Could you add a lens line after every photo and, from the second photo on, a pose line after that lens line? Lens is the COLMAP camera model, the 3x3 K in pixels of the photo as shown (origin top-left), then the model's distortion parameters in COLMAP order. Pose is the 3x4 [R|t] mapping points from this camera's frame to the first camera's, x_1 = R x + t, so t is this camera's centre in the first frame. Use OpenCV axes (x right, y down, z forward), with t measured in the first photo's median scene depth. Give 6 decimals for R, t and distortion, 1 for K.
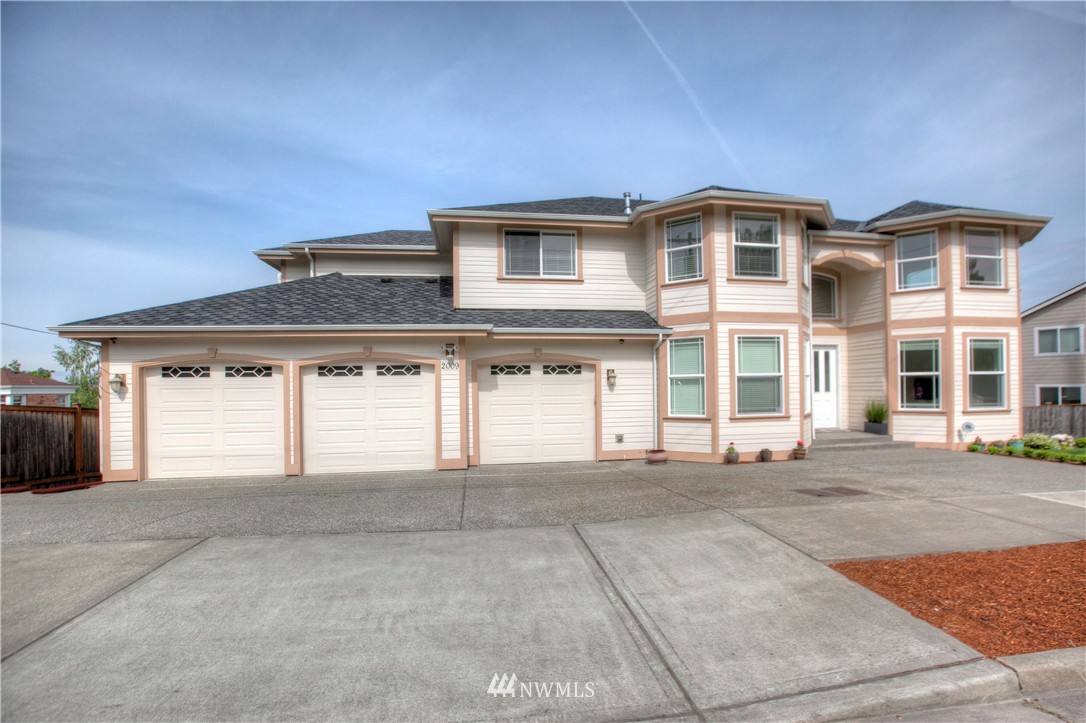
lens RADIAL K [[506.3, 0, 557.9], [0, 506.3, 385.0], [0, 0, 1]] dist [-0.064929, 0.027272]
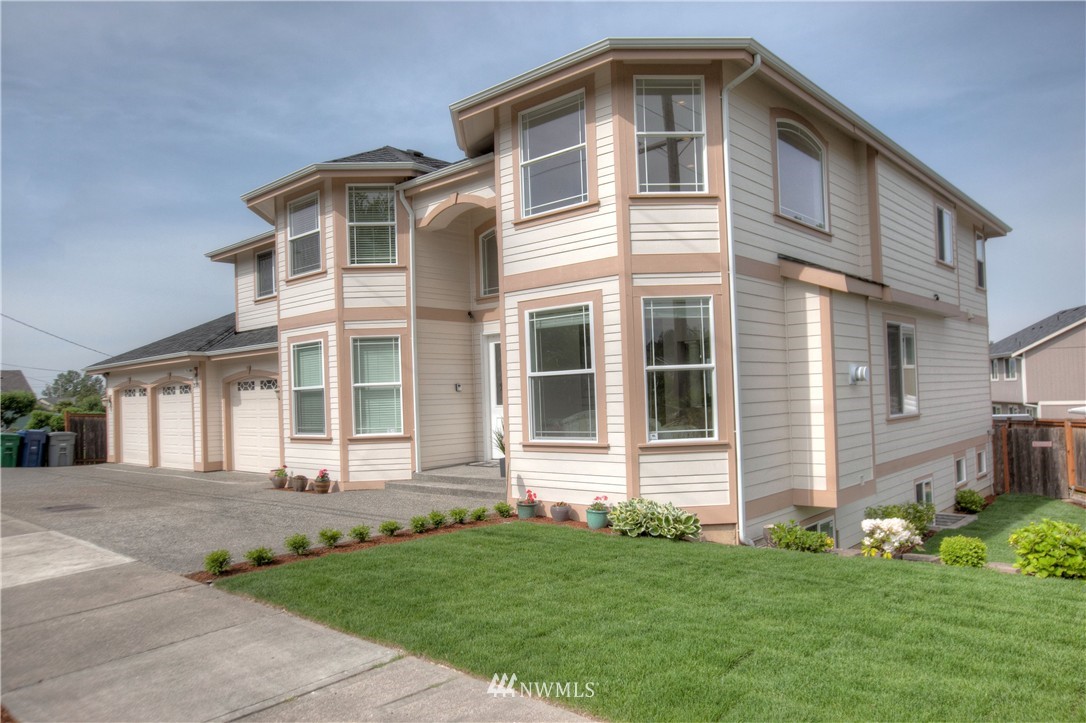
lens RADIAL K [[733.5, 0, 540.0], [0, 733.5, 378.0], [0, 0, 1]] dist [-0.032110, -0.000251]
pose [[0.627200, -0.026263, -0.778415, 1.542980], [0.032658, 0.999439, -0.007406, -0.014762], [0.778173, -0.020776, 0.627706, 0.507594]]
